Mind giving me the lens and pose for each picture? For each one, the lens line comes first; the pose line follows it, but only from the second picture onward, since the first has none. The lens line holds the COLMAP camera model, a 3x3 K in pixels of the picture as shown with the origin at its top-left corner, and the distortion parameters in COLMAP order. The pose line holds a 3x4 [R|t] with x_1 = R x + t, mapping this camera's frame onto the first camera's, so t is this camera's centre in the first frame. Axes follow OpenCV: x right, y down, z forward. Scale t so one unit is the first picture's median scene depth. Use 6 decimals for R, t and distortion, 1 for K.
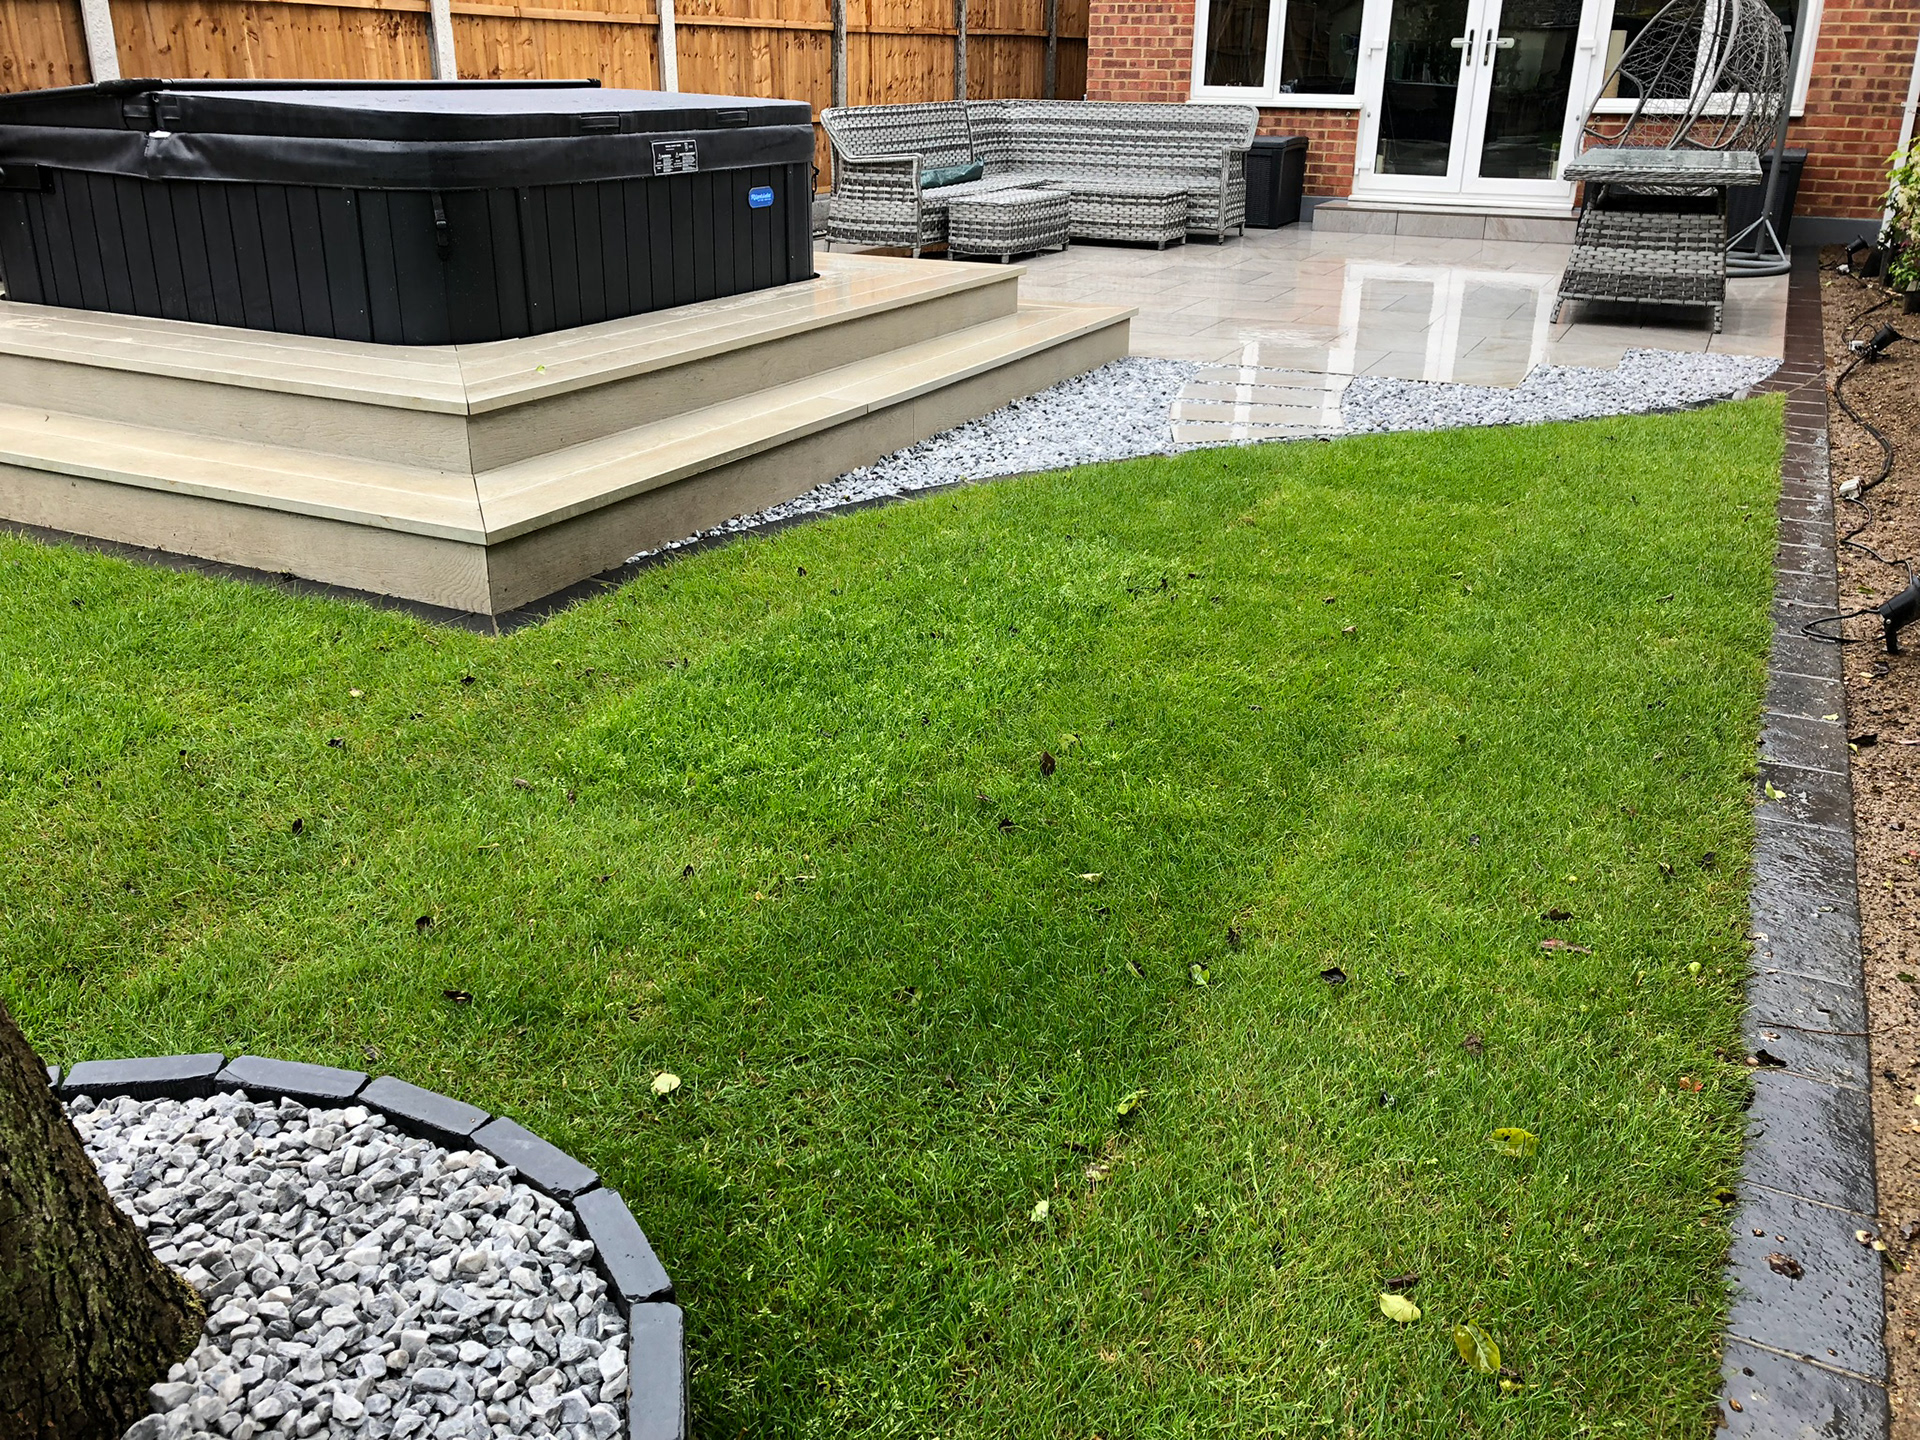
lens RADIAL K [[1567.0, 0, 957.4], [0, 1567.0, 704.0], [0, 0, 1]] dist [0.017023, -0.000185]
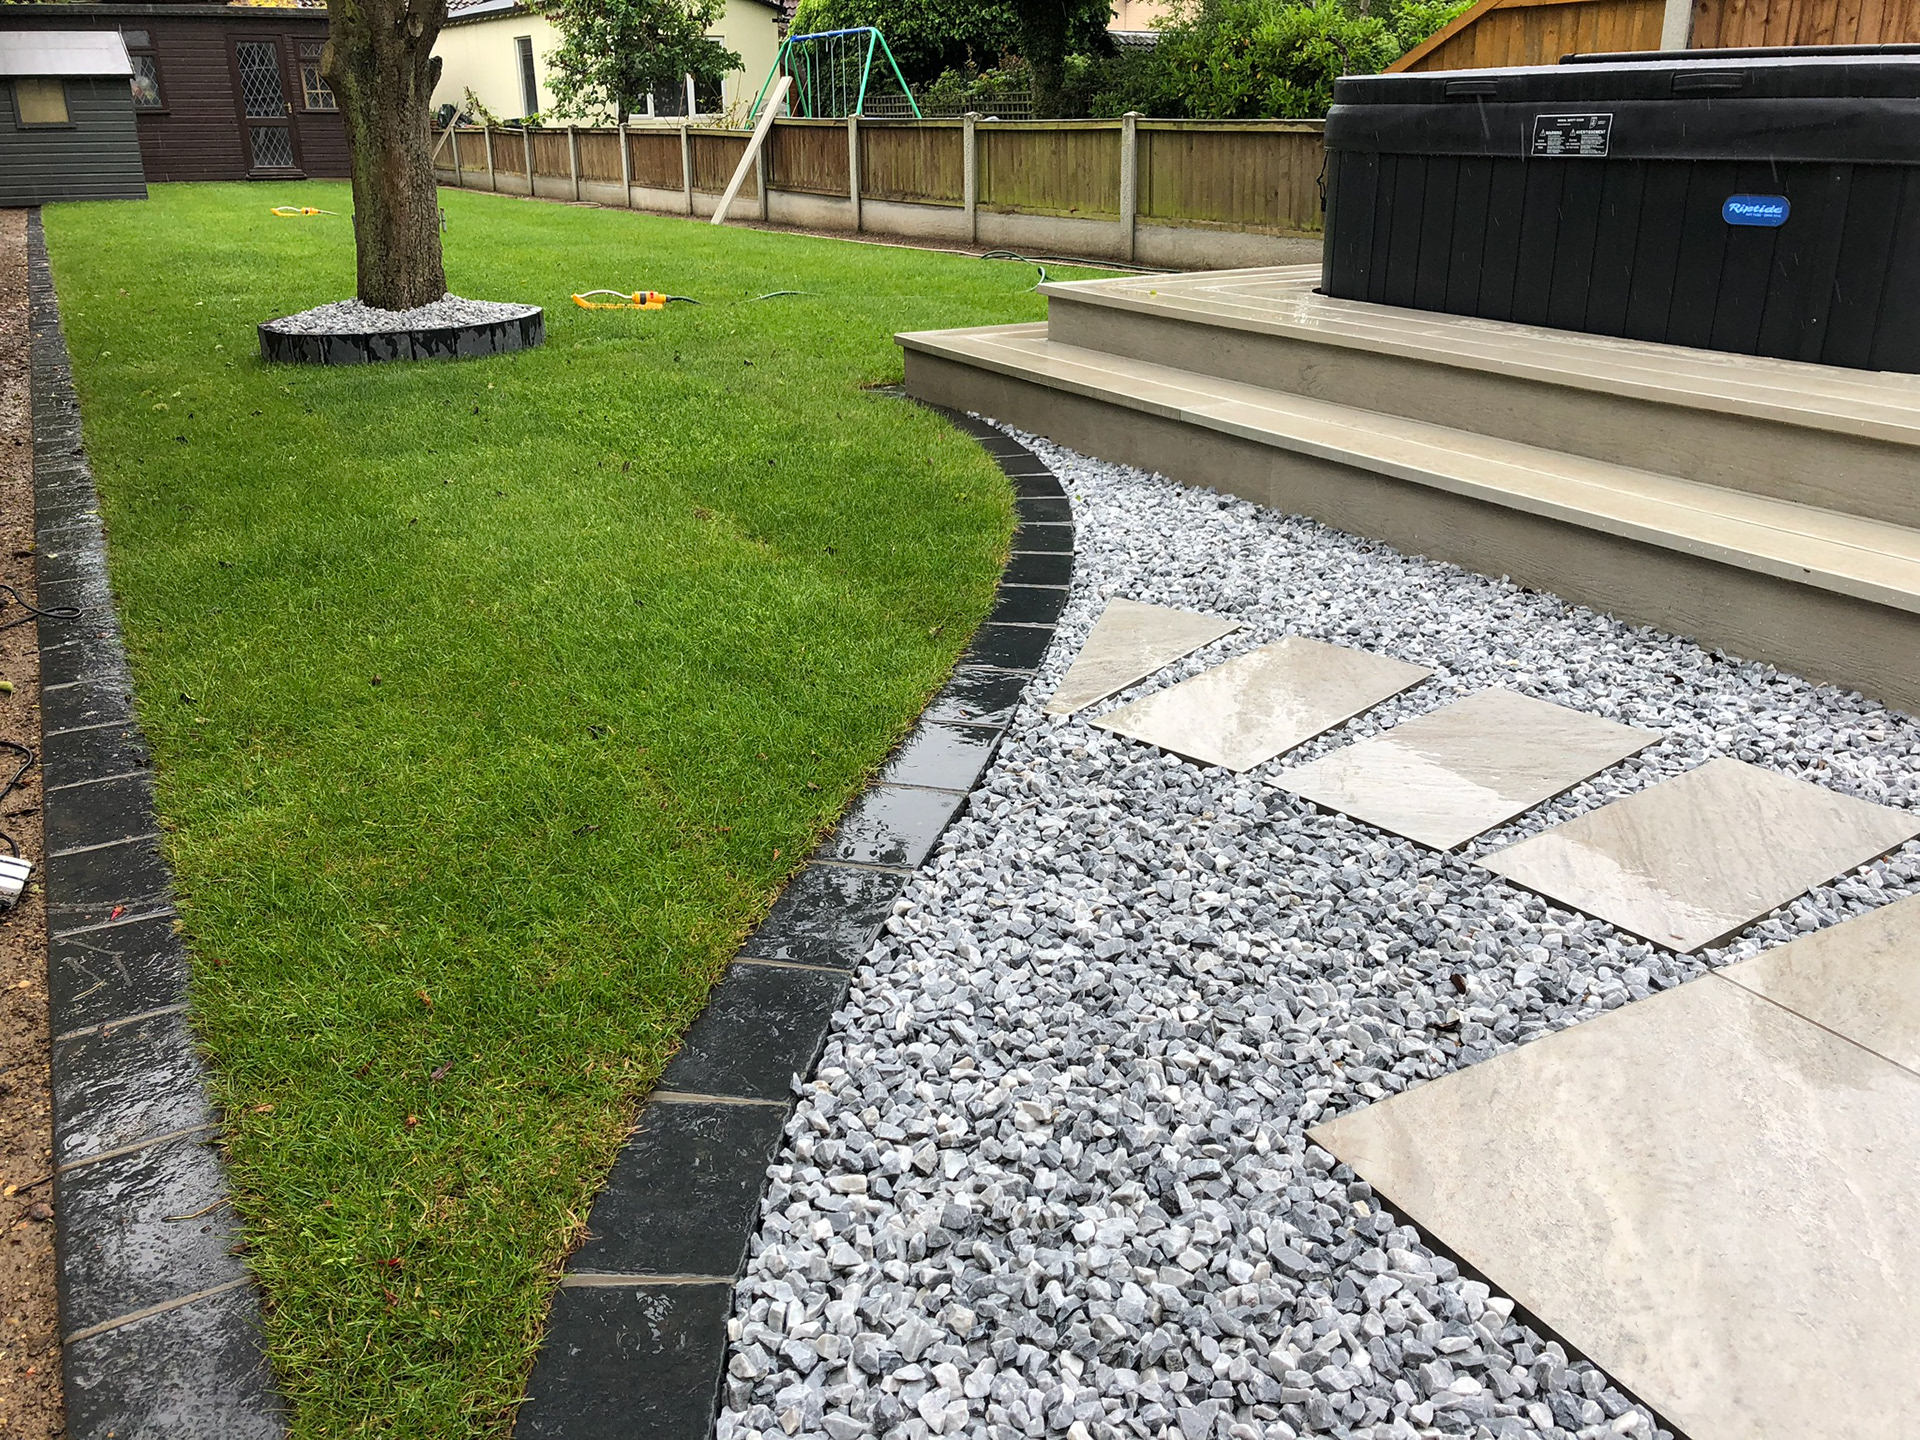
lens RADIAL K [[1566.5, 0, 955.0], [0, 1566.5, 696.6], [0, 0, 1]] dist [0.020406, -0.009968]
pose [[-0.566400, 0.284899, -0.773320, 0.463720], [-0.308705, 0.796685, 0.519610, -0.304814], [0.764129, 0.533035, -0.363292, 0.835302]]
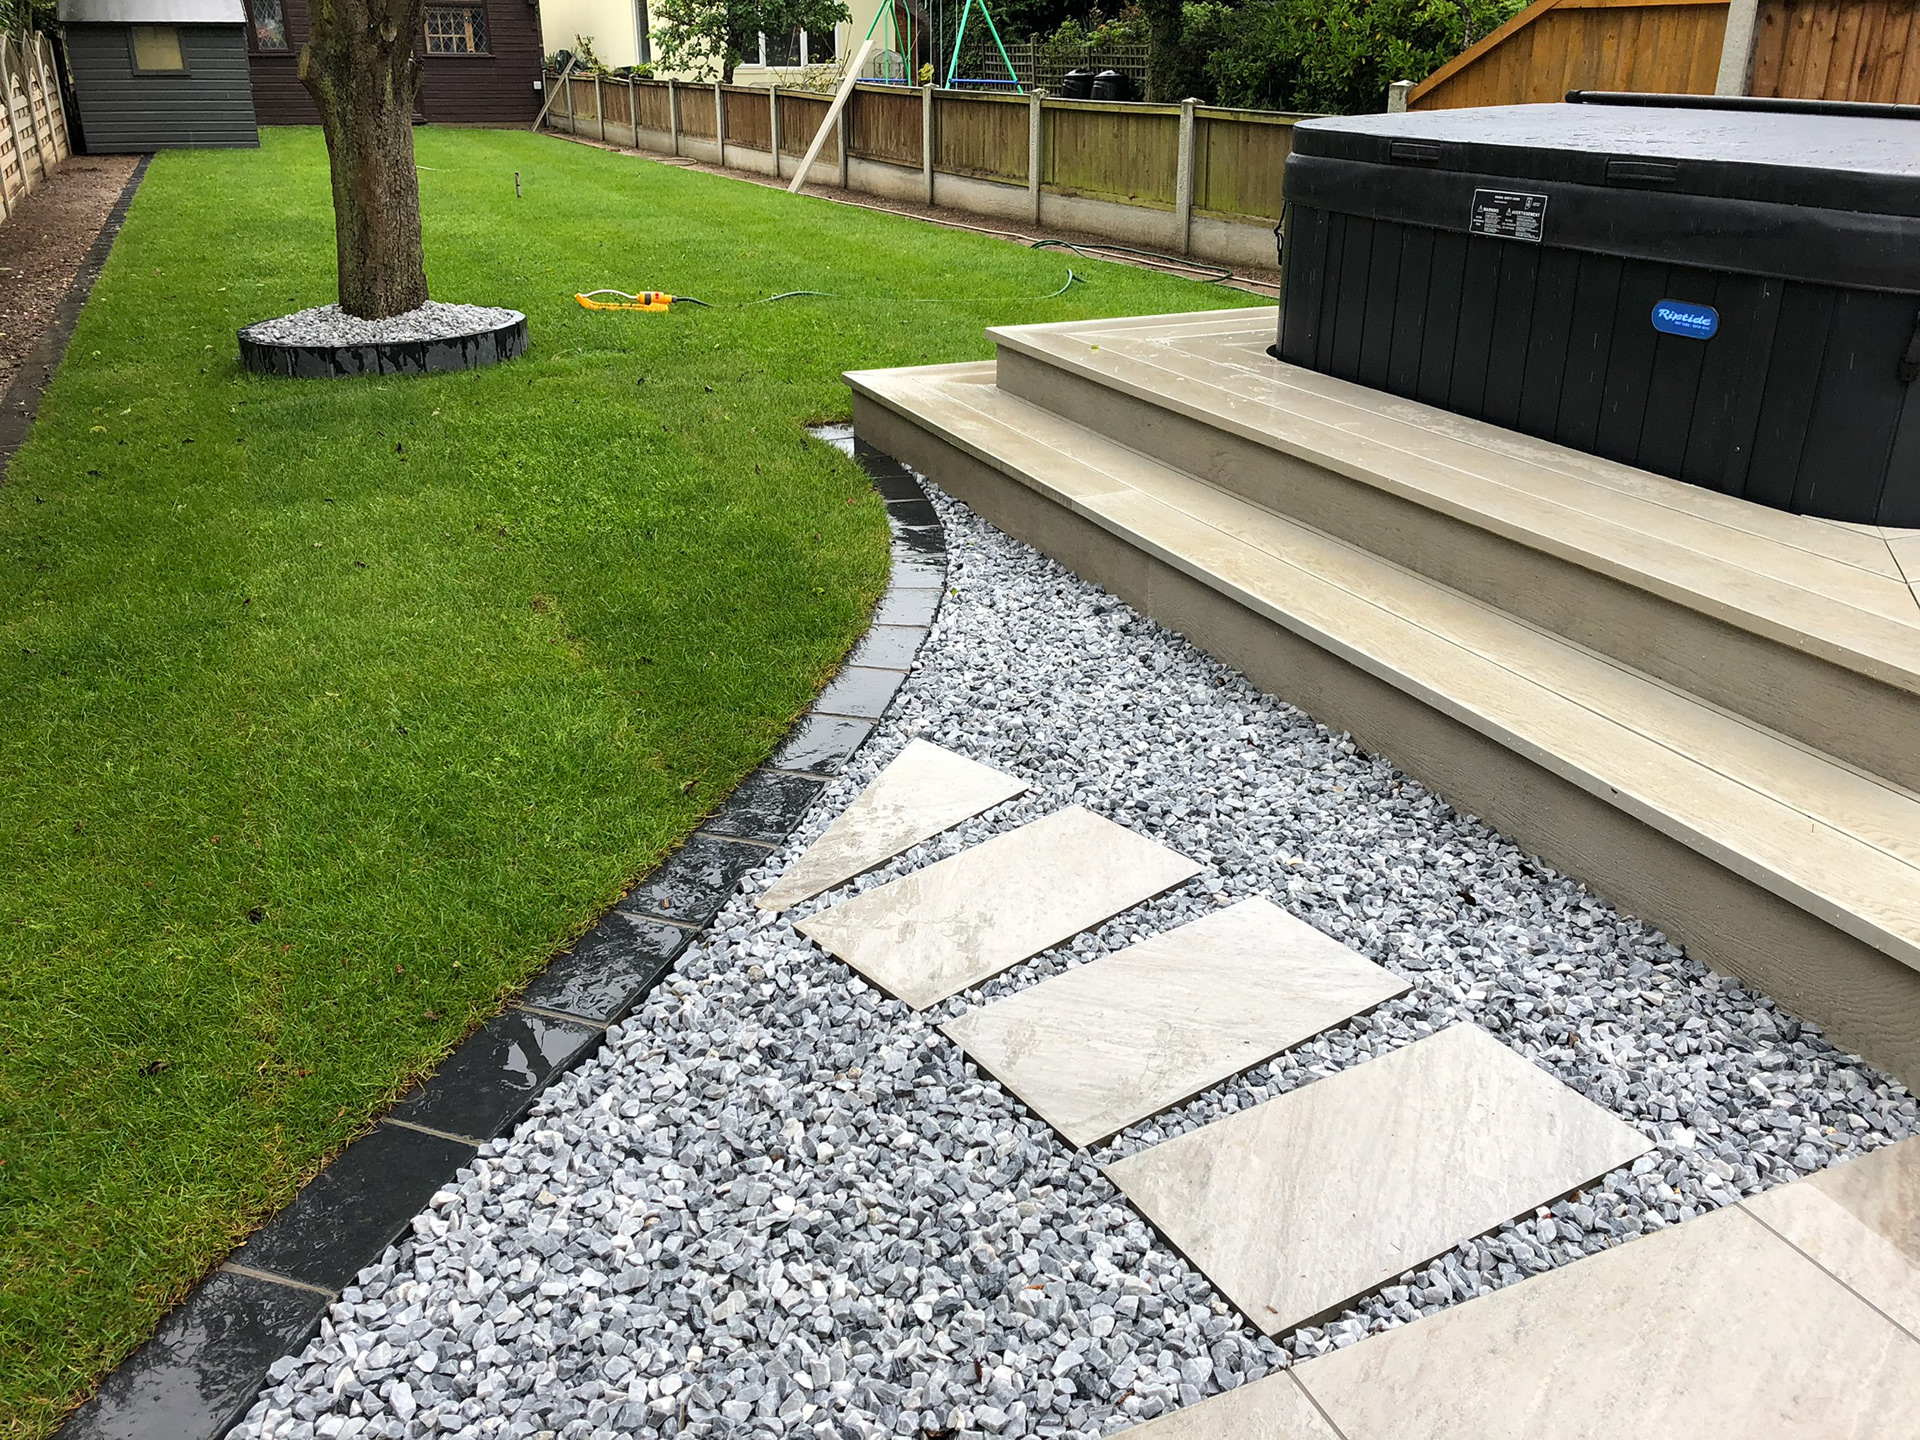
lens RADIAL K [[1564.4, 0, 961.4], [0, 1564.4, 702.5], [0, 0, 1]] dist [0.023678, -0.012296]
pose [[-0.638080, 0.289390, -0.713518, 0.373218], [-0.298873, 0.760934, 0.575894, -0.357854], [0.709598, 0.580718, -0.399046, 0.860549]]
